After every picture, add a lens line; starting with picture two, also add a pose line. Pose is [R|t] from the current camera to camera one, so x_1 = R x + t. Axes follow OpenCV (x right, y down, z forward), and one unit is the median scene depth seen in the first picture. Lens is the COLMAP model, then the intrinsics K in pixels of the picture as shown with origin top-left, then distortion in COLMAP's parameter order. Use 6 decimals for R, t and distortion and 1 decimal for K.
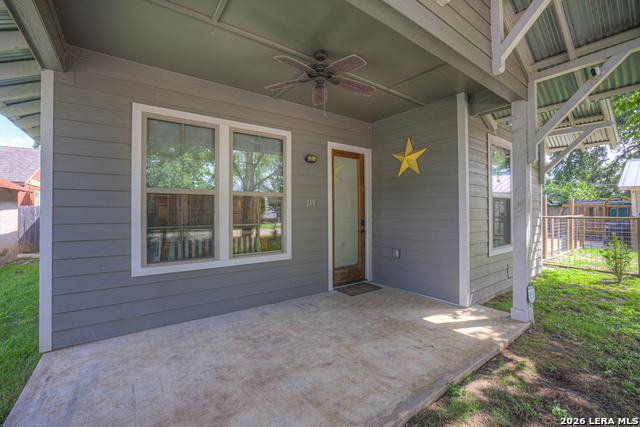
lens RADIAL K [[274.2, 0, 316.7], [0, 274.2, 209.8], [0, 0, 1]] dist [-0.047866, 0.018040]
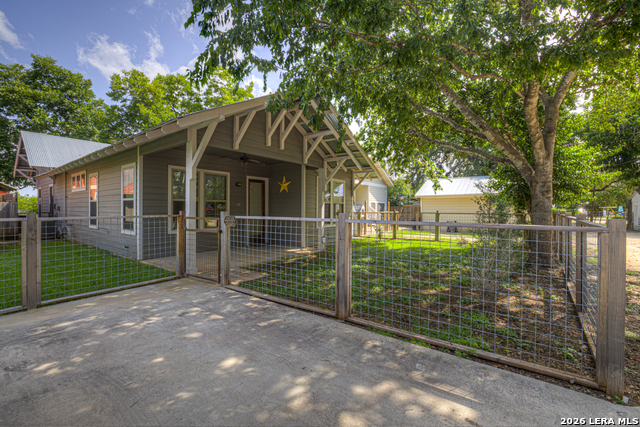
lens RADIAL K [[274.2, 0, 316.7], [0, 274.2, 209.8], [0, 0, 1]] dist [-0.047866, 0.018040]
pose [[0.955975, 0.007189, 0.293360, -0.070628], [-0.010648, 0.999891, 0.010193, -0.013927], [-0.293255, -0.012868, 0.955948, -1.414398]]
